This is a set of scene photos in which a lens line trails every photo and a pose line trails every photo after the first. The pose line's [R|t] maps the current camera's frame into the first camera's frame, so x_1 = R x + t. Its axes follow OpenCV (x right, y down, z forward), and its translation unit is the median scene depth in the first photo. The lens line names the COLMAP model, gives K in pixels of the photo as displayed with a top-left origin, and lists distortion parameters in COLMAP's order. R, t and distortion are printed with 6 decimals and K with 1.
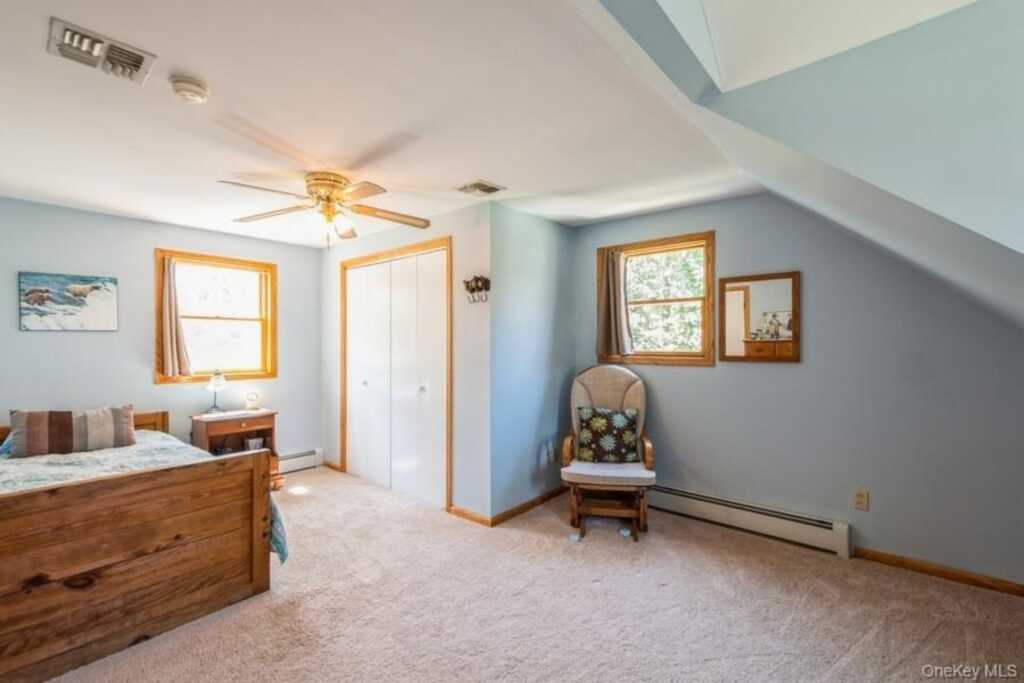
lens RADIAL K [[459.1, 0, 512.0], [0, 459.1, 341.5], [0, 0, 1]] dist [0.000251, 0.000240]
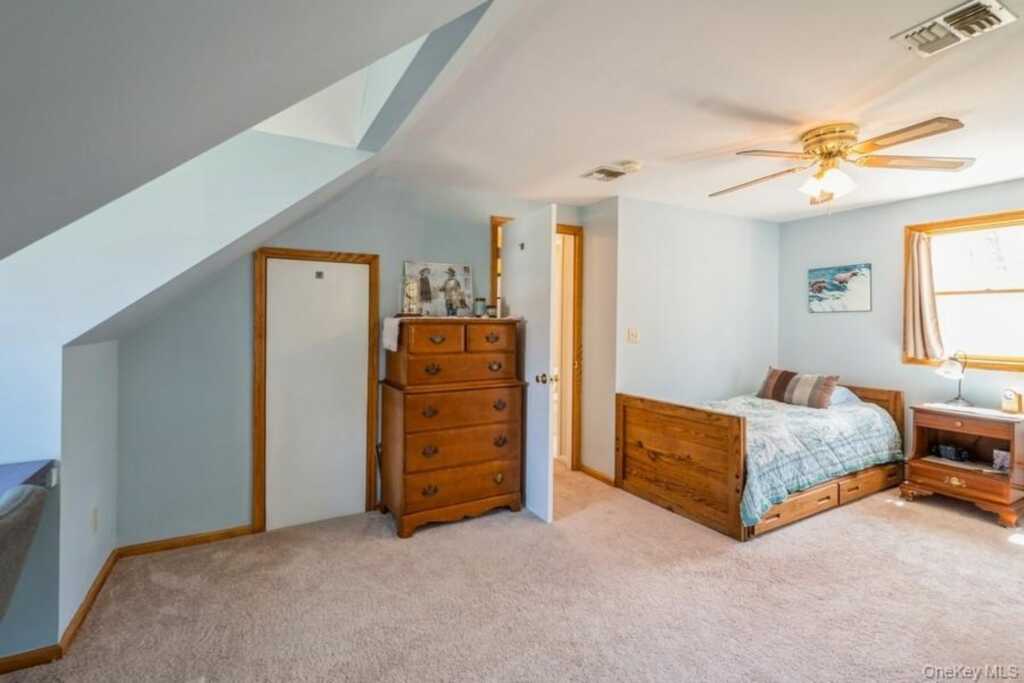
lens RADIAL K [[471.1, 0, 512.1], [0, 471.1, 318.5], [0, 0, 1]] dist [0.000415, -0.000479]
pose [[-0.351435, -0.004259, -0.936202, 0.541890], [-0.000735, 0.999991, -0.004273, 0.000393], [0.936212, -0.000813, -0.351435, 0.640554]]
